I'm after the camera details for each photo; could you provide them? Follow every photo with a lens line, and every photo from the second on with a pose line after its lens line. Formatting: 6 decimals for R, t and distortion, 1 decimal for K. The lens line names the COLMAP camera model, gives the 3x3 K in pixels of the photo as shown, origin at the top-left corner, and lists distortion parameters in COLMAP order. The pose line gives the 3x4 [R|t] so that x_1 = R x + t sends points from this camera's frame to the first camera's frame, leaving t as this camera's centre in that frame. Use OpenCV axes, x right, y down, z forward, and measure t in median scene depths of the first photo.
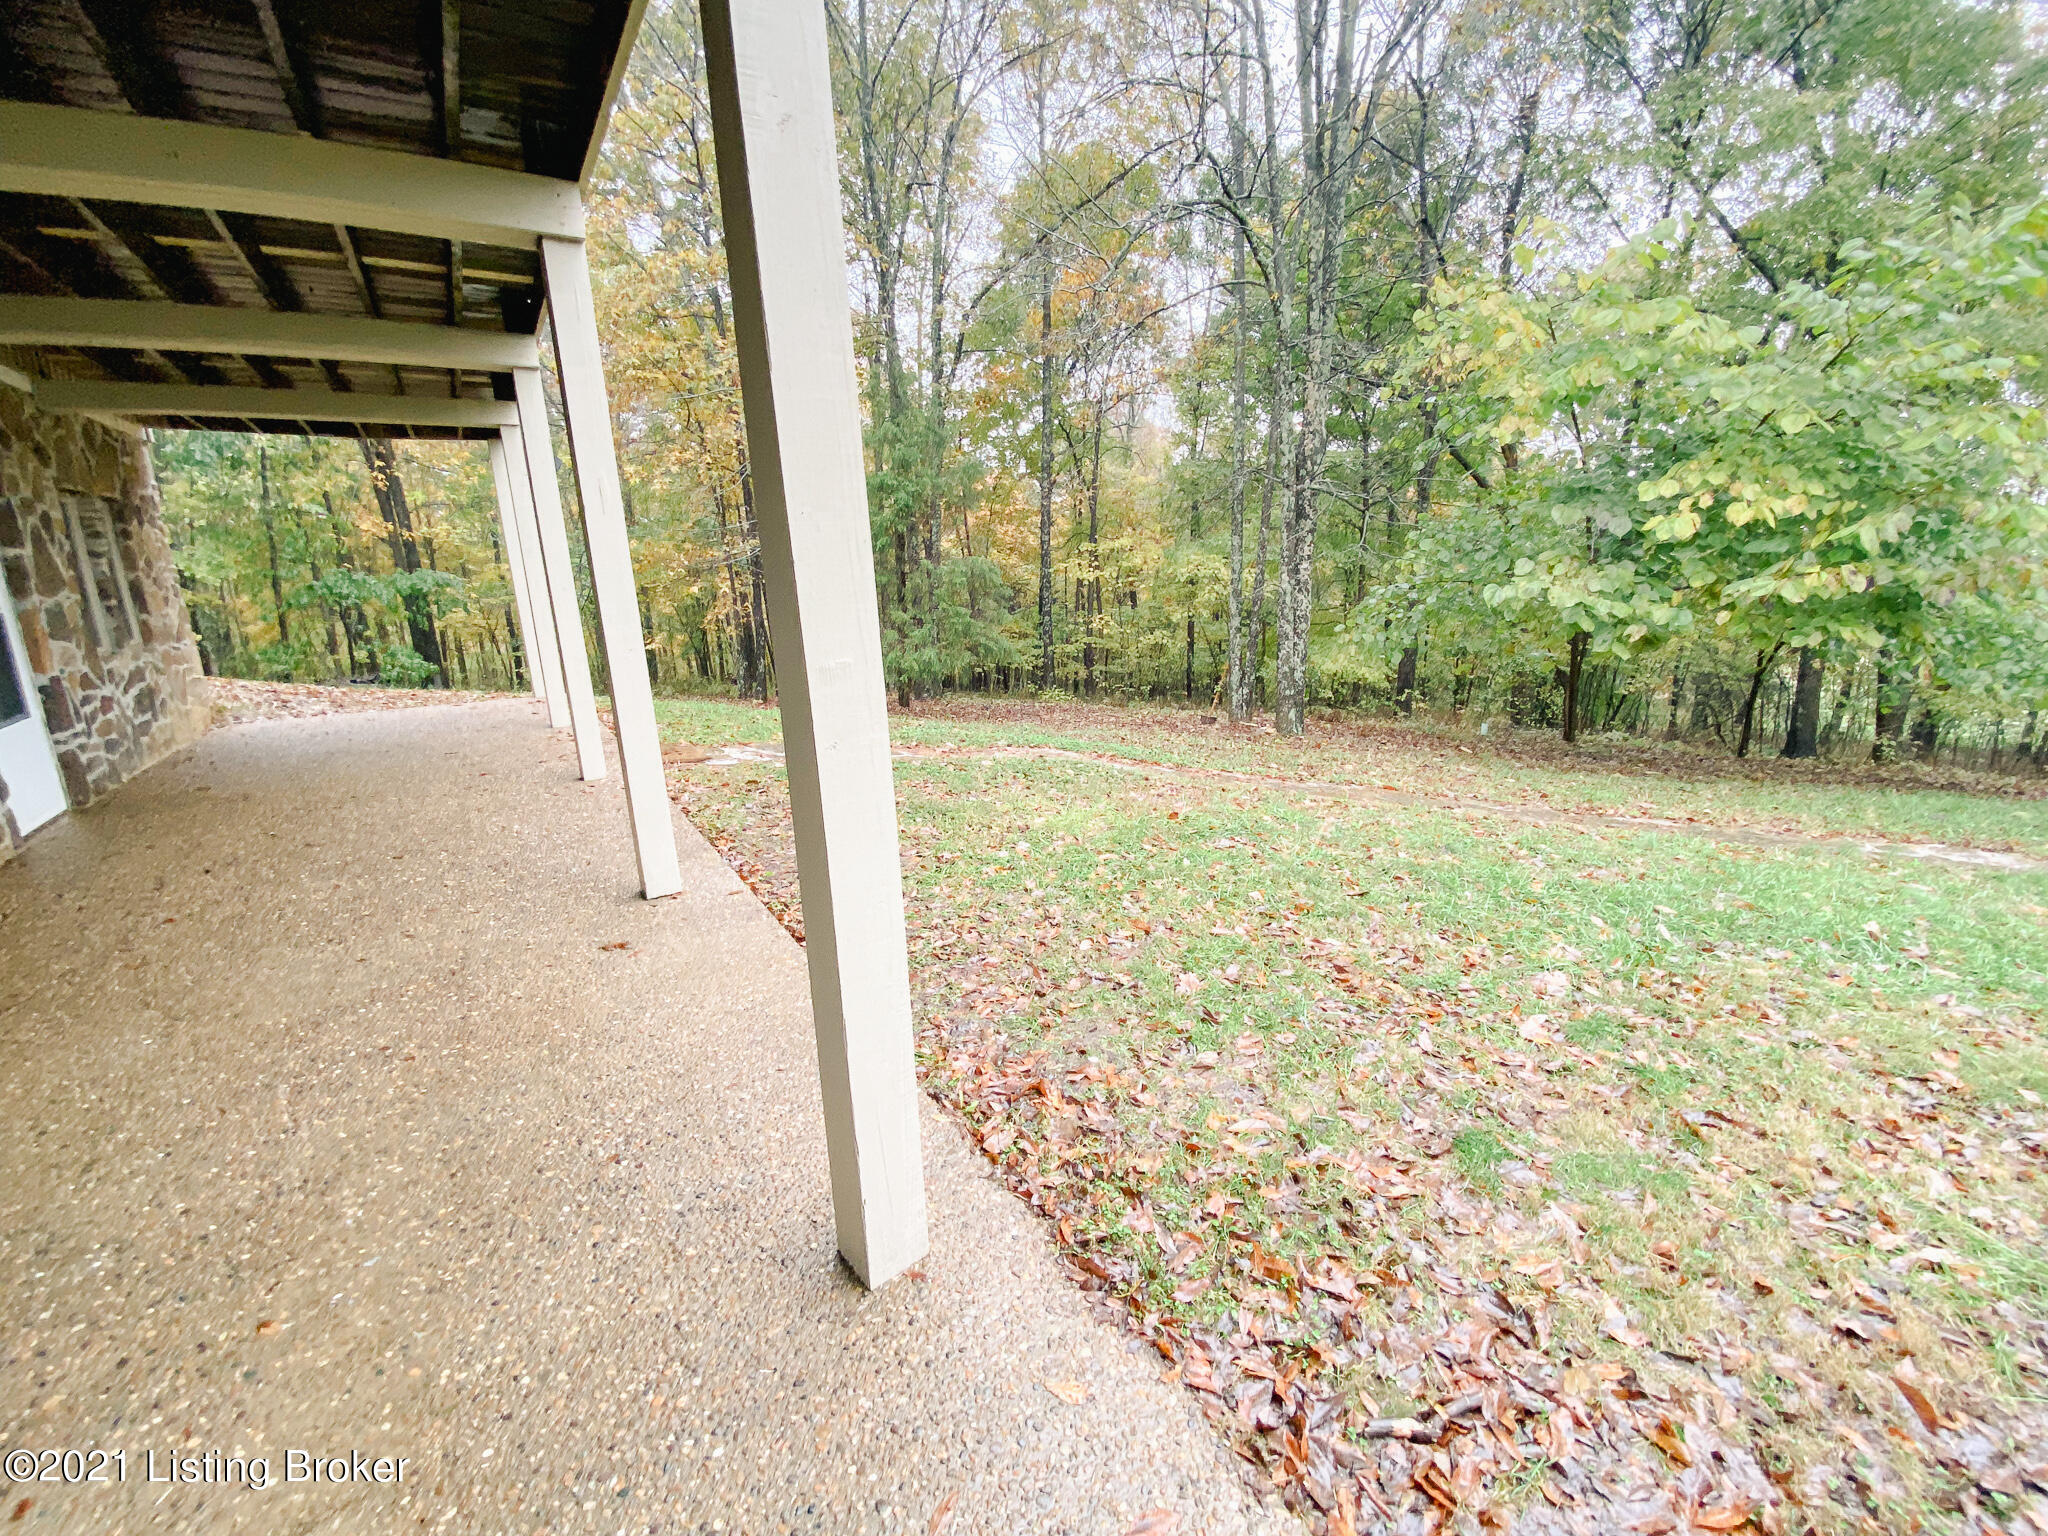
lens RADIAL K [[837.5, 0, 1031.8], [0, 837.5, 781.3], [0, 0, 1]] dist [0.012663, -0.017351]
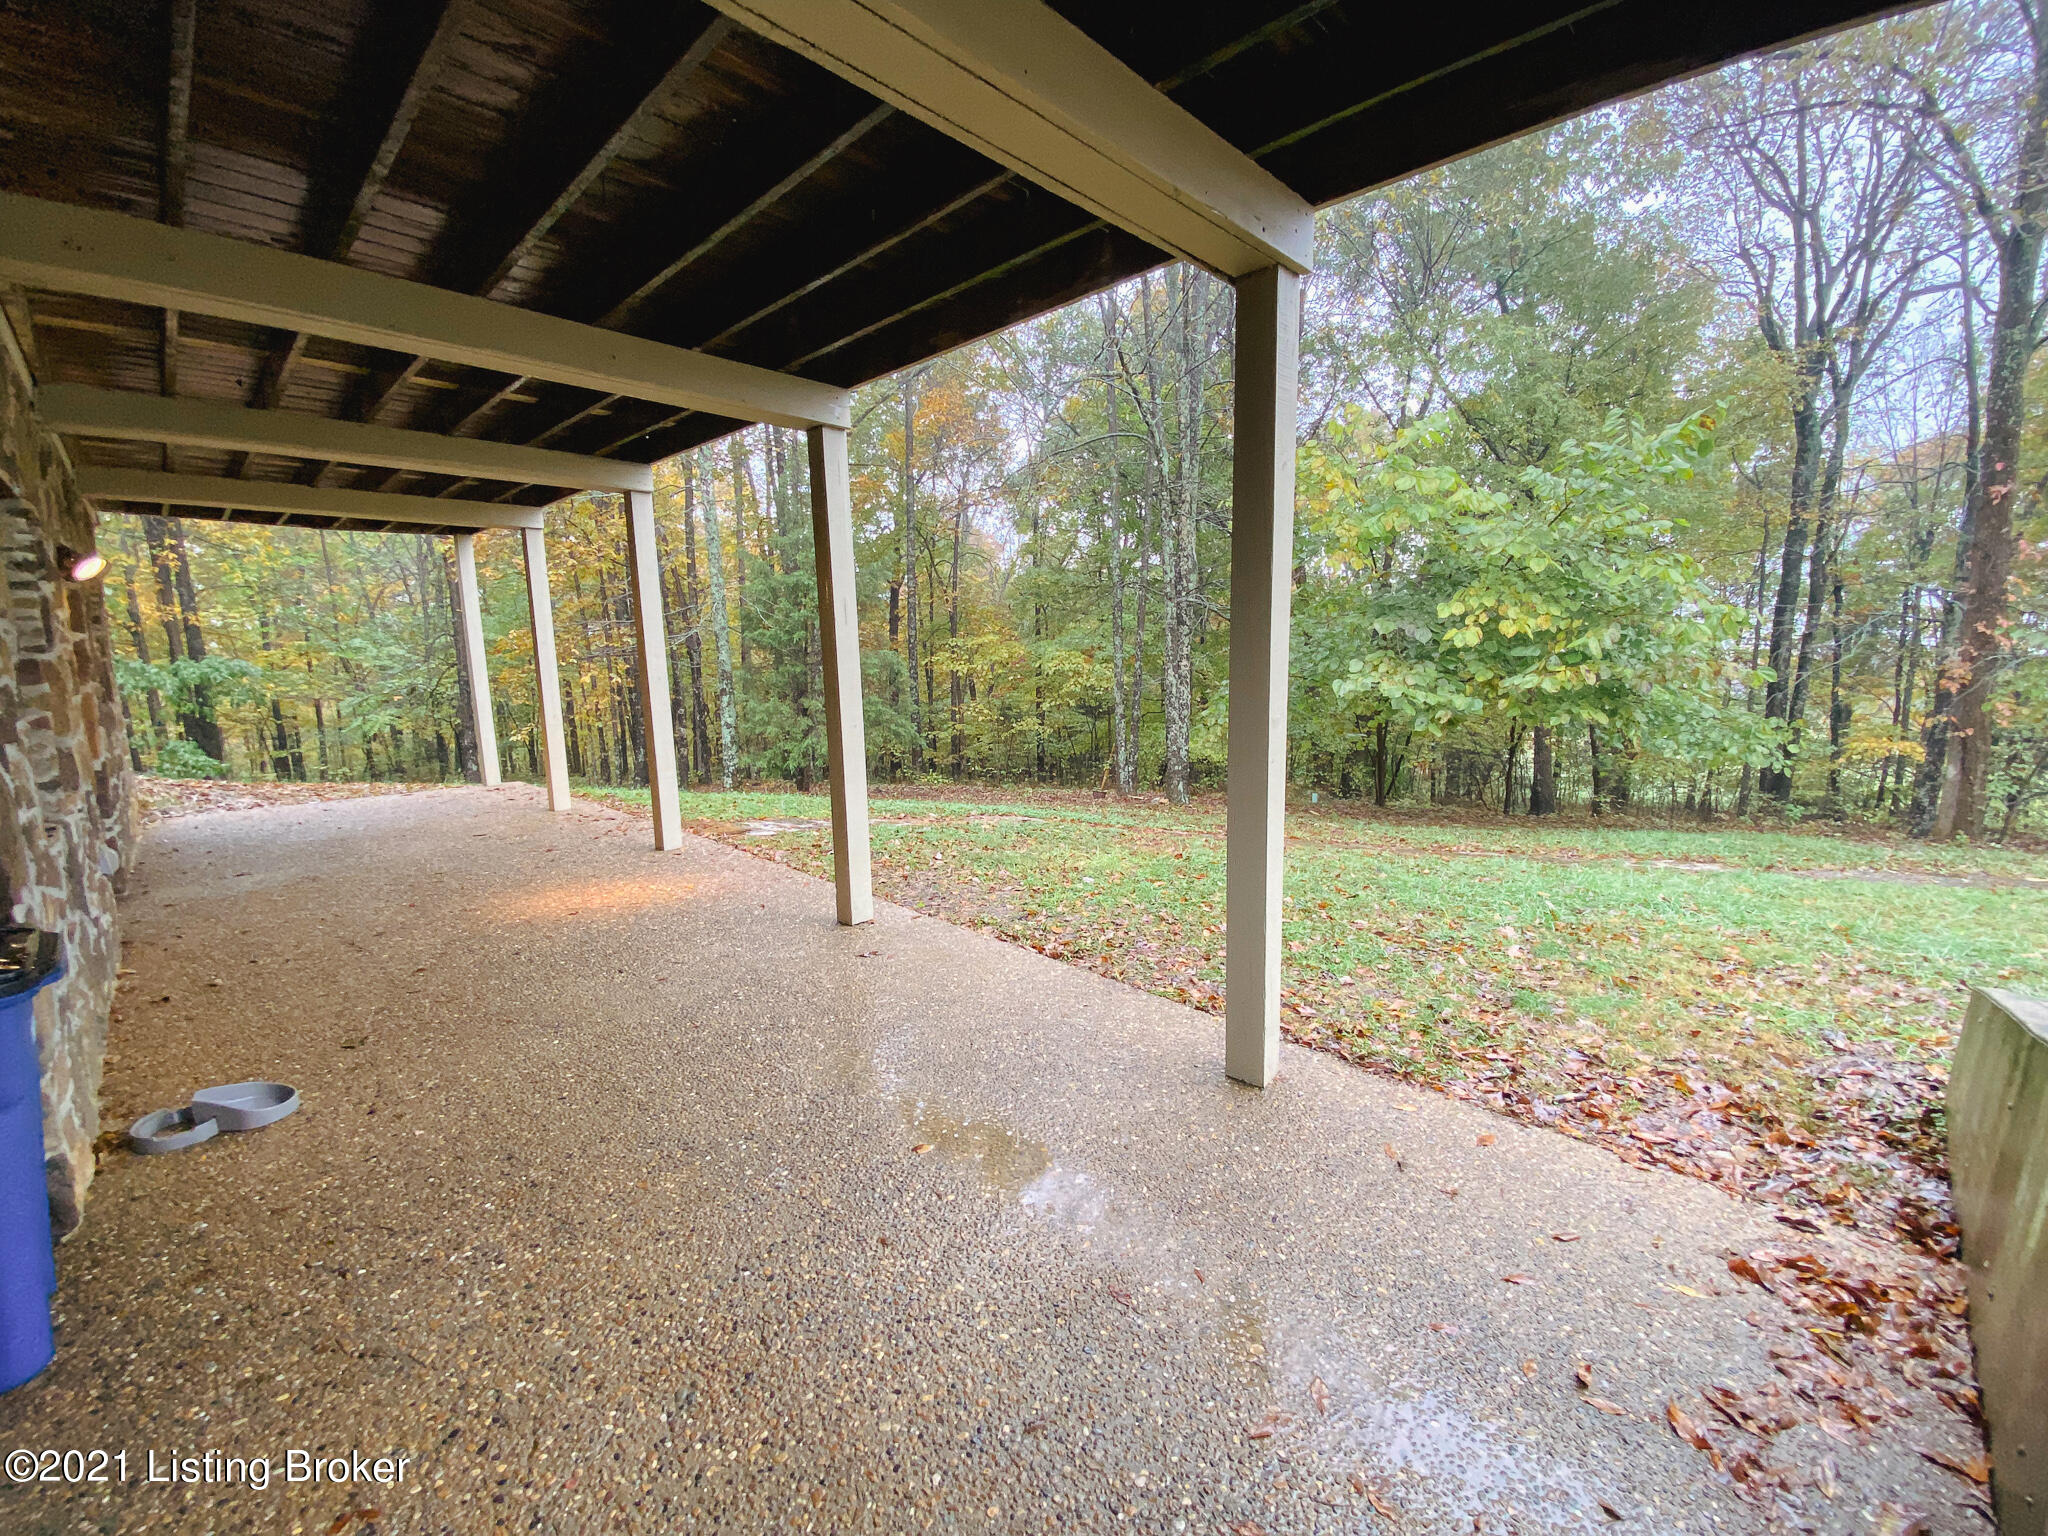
lens RADIAL K [[837.5, 0, 1031.8], [0, 837.5, 781.3], [0, 0, 1]] dist [0.012663, -0.017351]
pose [[0.975313, -0.021493, 0.219777, -0.207905], [0.044714, 0.993857, -0.101236, 0.029683], [-0.216251, 0.108564, 0.970283, -0.125026]]
